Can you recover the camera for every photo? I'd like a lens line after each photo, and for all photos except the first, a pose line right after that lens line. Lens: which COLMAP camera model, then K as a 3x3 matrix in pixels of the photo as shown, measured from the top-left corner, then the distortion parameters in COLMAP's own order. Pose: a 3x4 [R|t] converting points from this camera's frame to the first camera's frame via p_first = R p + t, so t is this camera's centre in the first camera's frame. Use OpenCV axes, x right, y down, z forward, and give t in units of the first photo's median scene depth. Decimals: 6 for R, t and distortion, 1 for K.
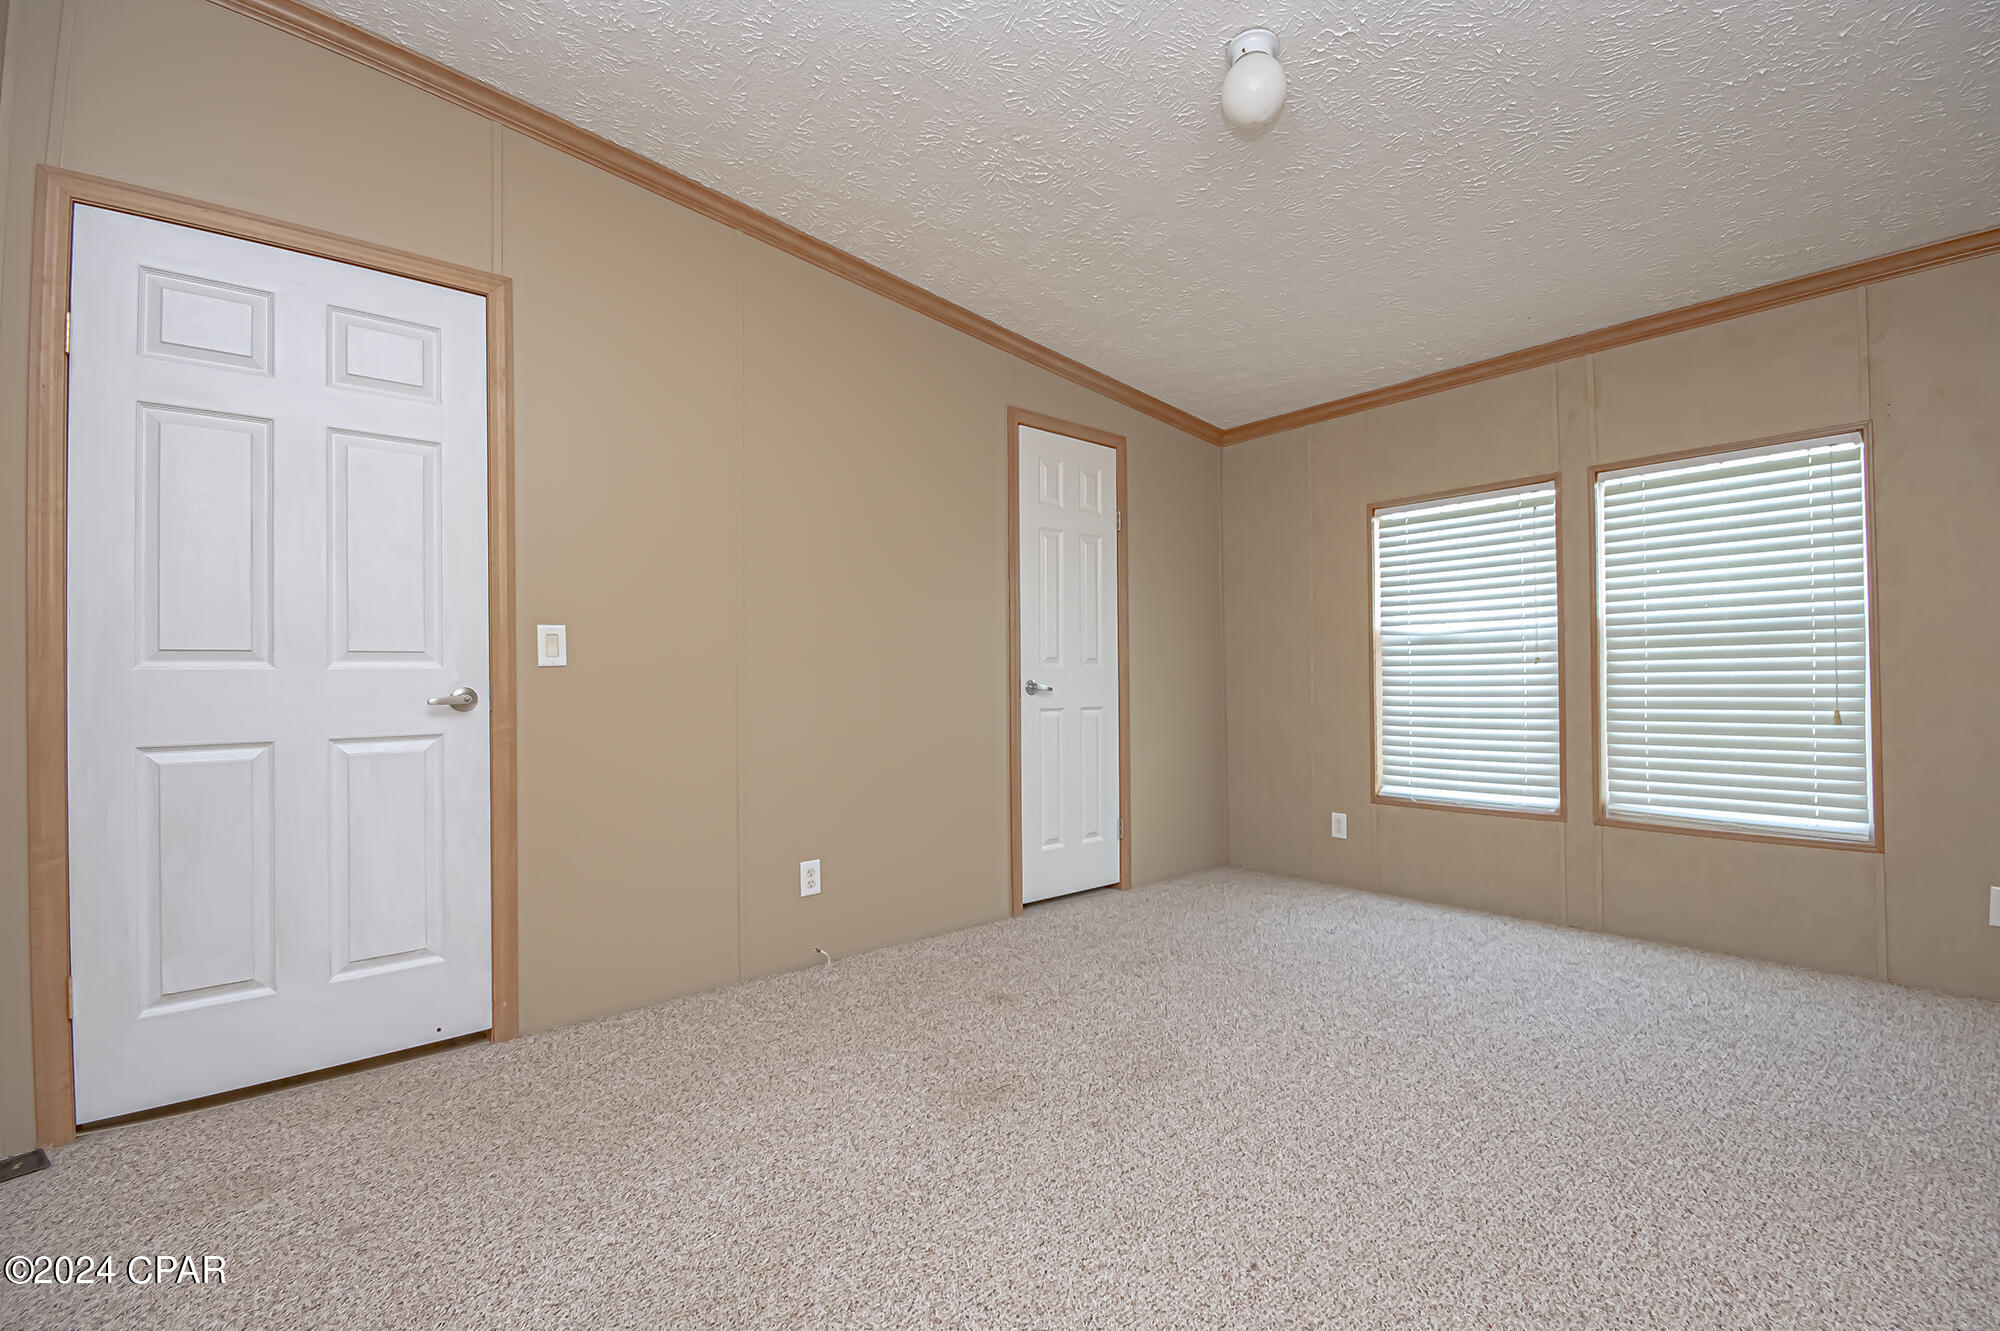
lens RADIAL K [[876.7, 0, 1001.7], [0, 876.7, 677.5], [0, 0, 1]] dist [0.008209, -0.009551]
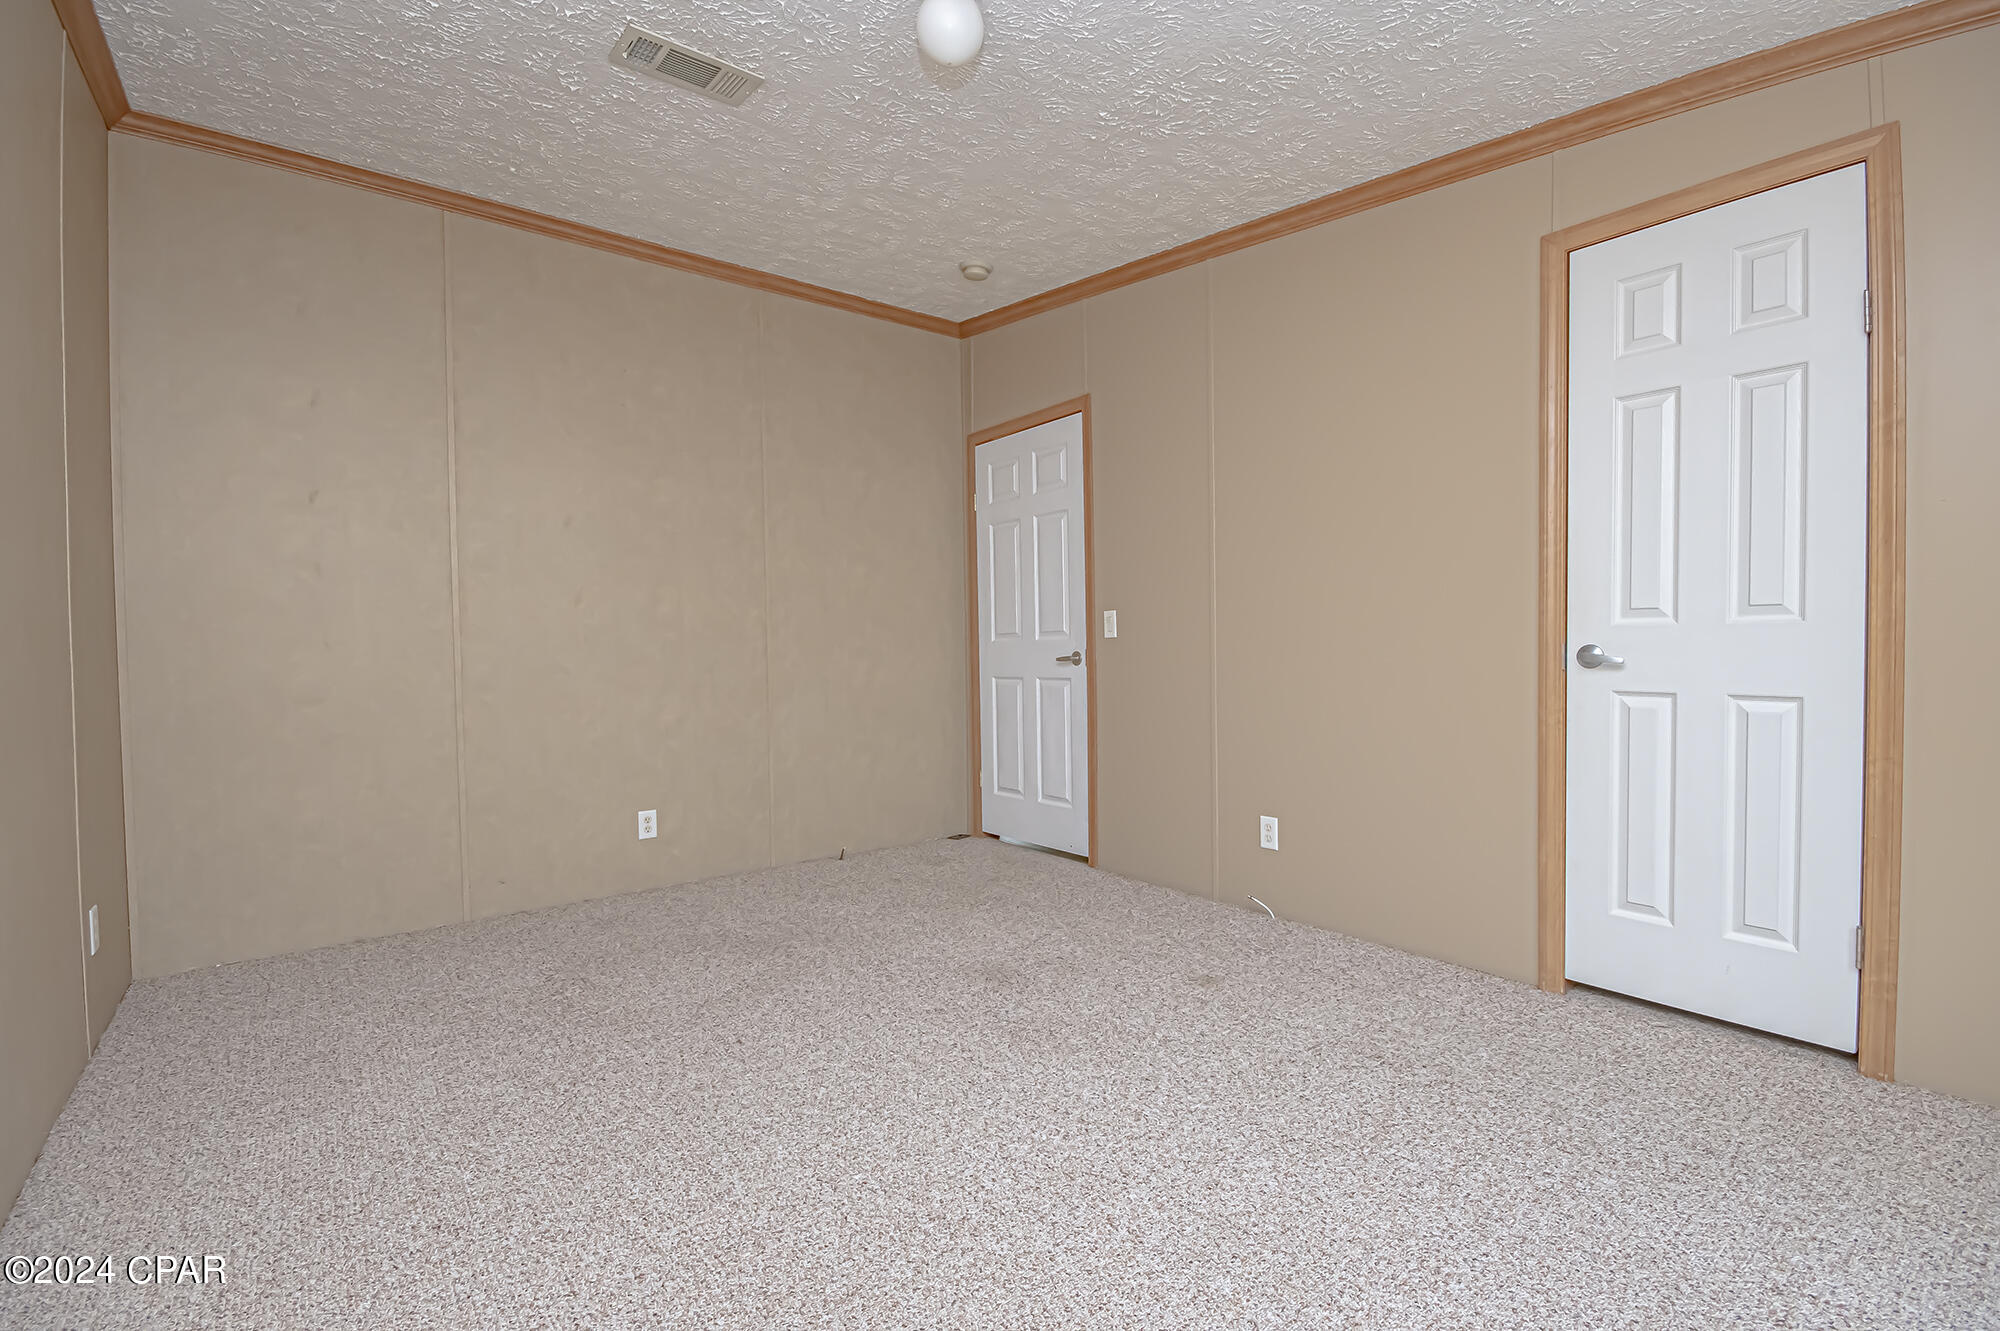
lens RADIAL K [[876.7, 0, 980.9], [0, 876.7, 672.1], [0, 0, 1]] dist [0.008209, -0.009551]
pose [[-0.073641, 0.034387, -0.996692, 0.704138], [0.015352, 0.999326, 0.033344, -0.005003], [0.997167, -0.012846, -0.074119, 0.607501]]
